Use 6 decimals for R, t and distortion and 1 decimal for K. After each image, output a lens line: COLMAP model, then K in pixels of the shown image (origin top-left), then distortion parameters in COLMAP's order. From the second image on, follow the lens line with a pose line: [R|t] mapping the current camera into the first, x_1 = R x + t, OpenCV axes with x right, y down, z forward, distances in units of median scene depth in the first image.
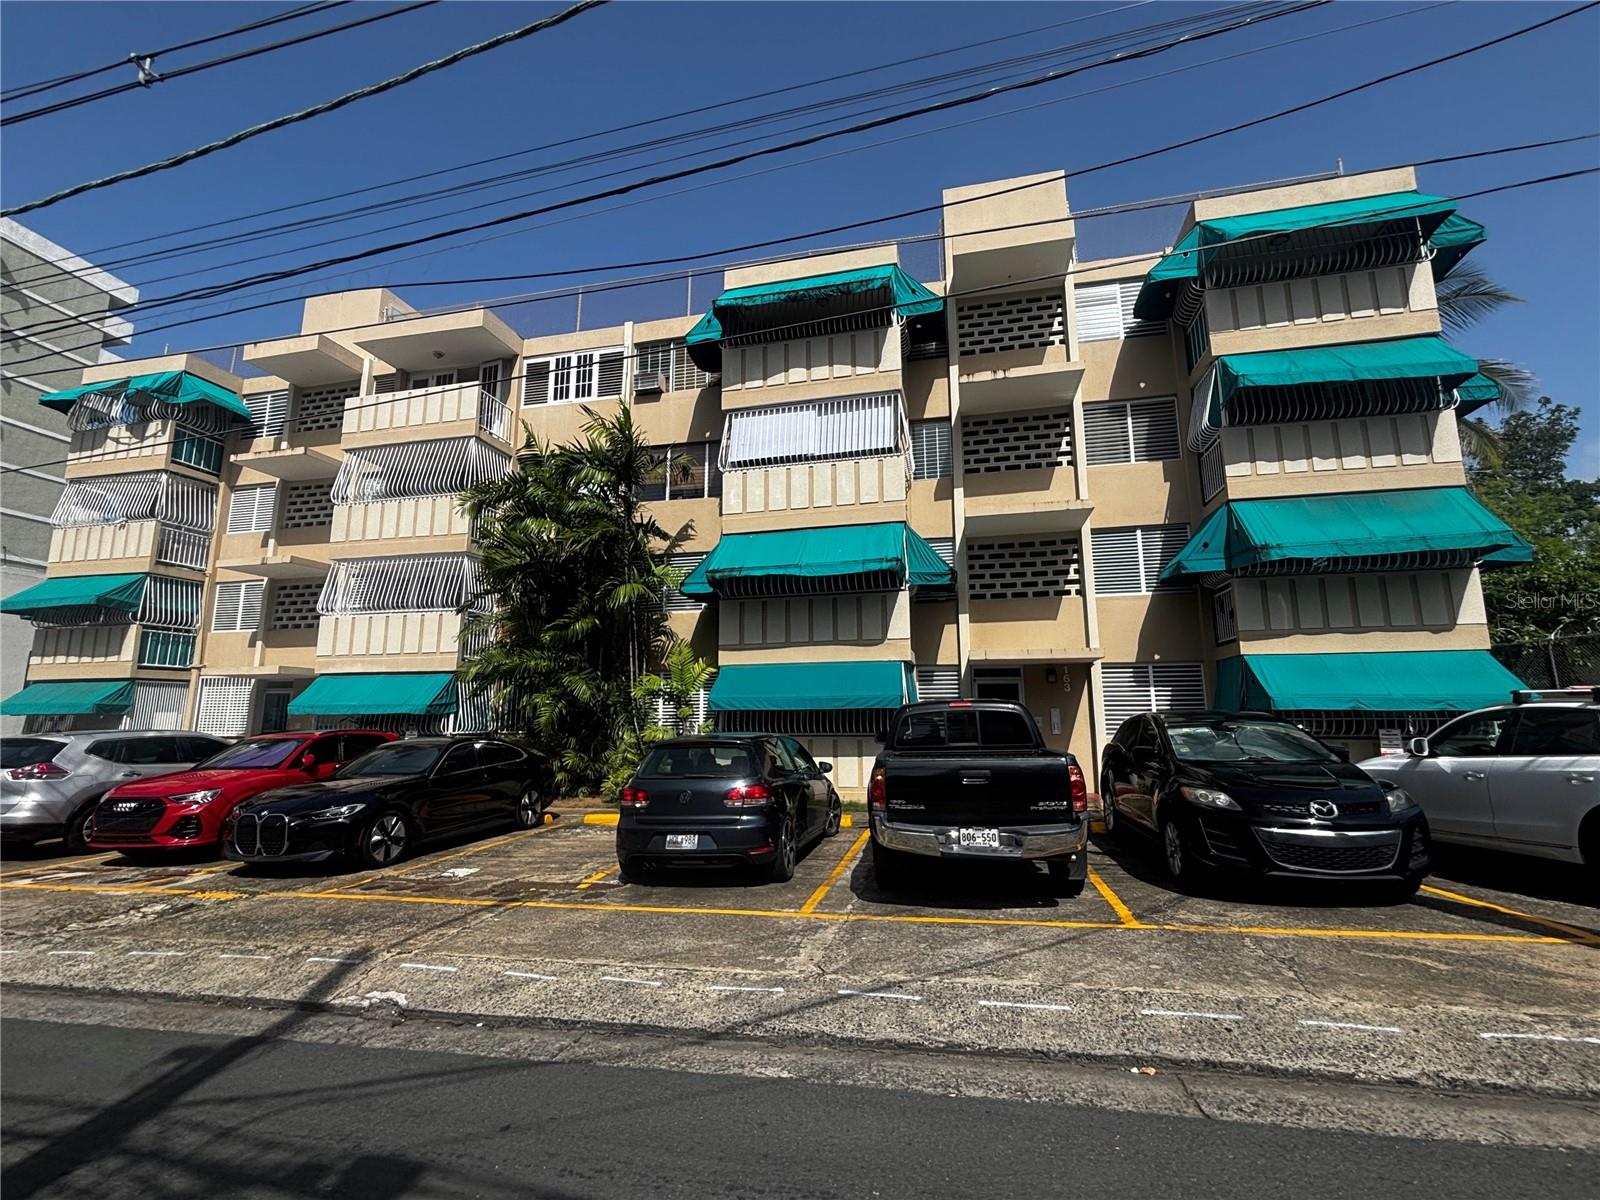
lens RADIAL K [[702.4, 0, 797.7], [0, 702.4, 598.7], [0, 0, 1]] dist [-0.003525, 0.002639]
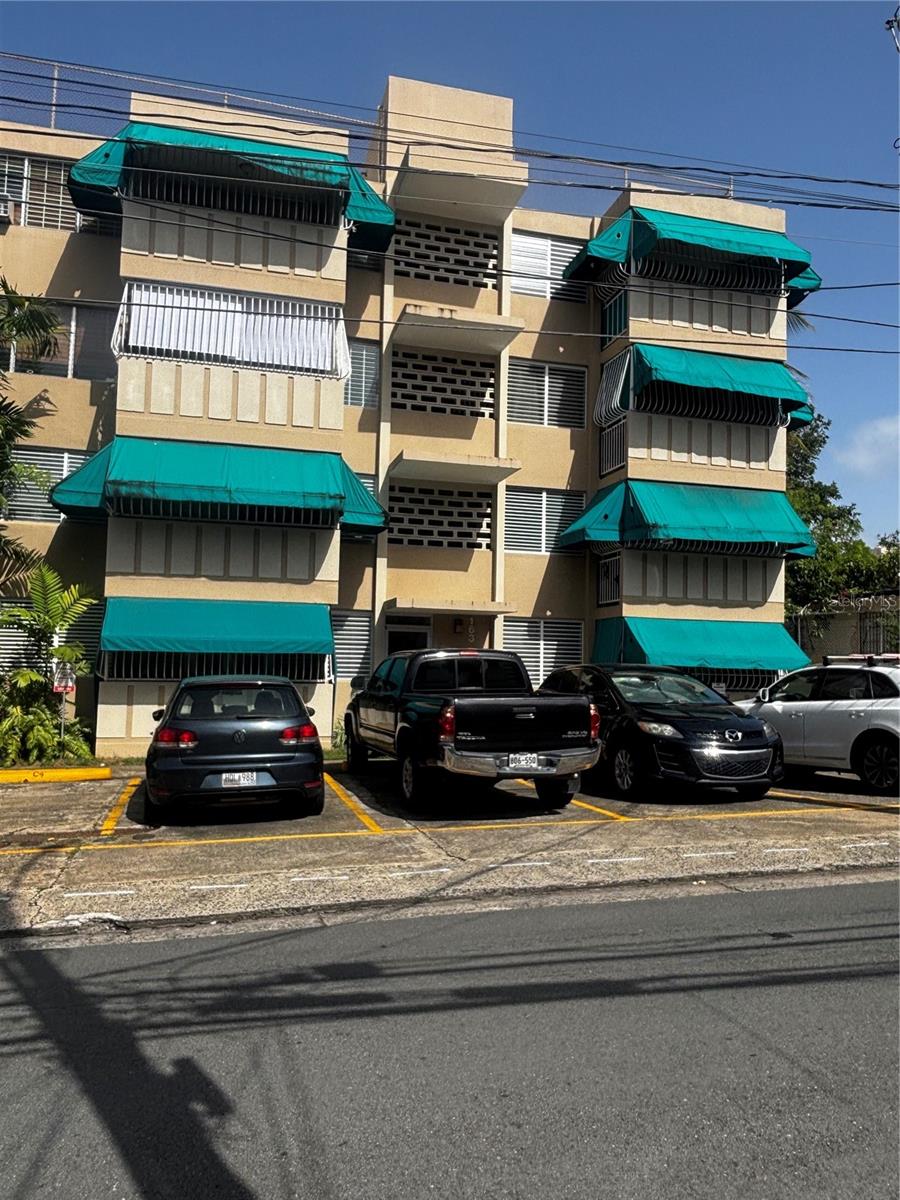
lens RADIAL K [[881.2, 0, 457.7], [0, 881.2, 605.3], [0, 0, 1]] dist [0.056249, -0.069822]
pose [[0.879273, 0.057385, 0.472849, -0.242707], [-0.103948, 0.991906, 0.072916, -0.013071], [-0.464837, -0.113264, 0.878122, -0.113821]]
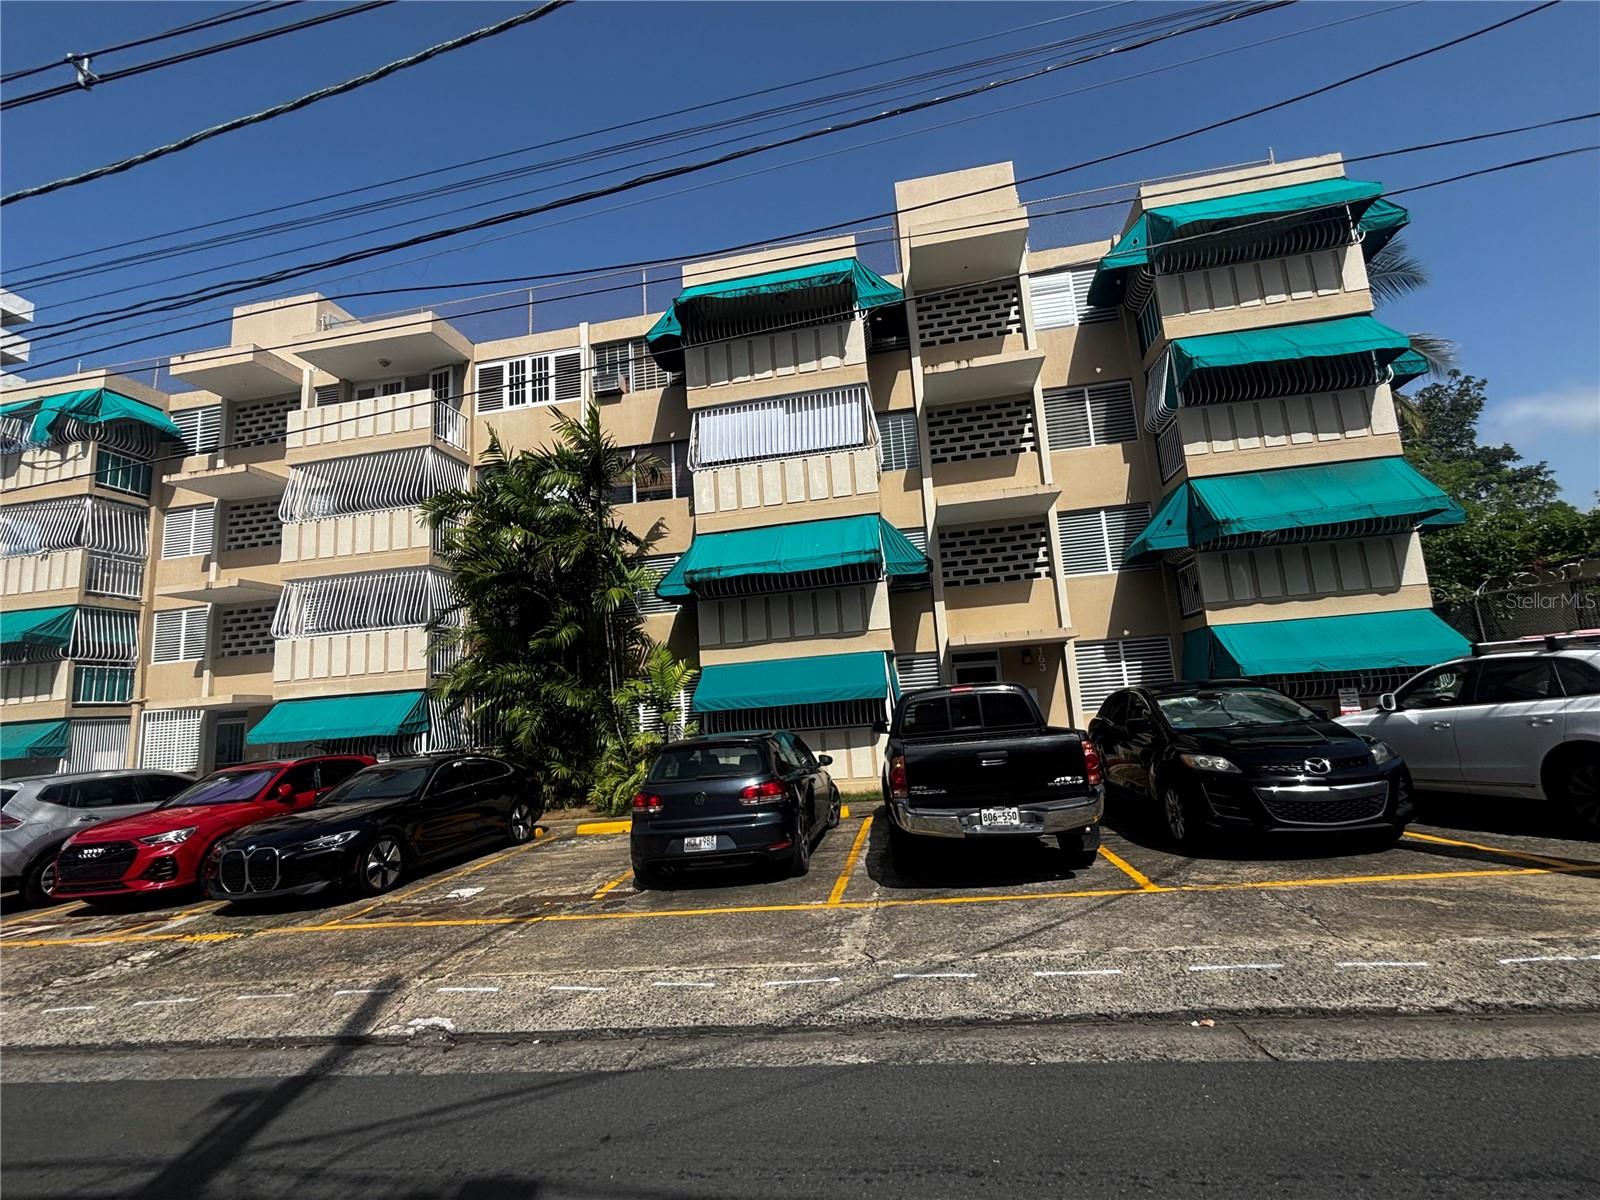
lens RADIAL K [[702.4, 0, 797.7], [0, 702.4, 600.7], [0, 0, 1]] dist [-0.003525, 0.002639]
pose [[0.996410, -0.053874, 0.065312, -0.035439], [0.053347, 0.998528, 0.009777, -0.000393], [-0.065743, -0.006258, 0.997817, -0.000969]]
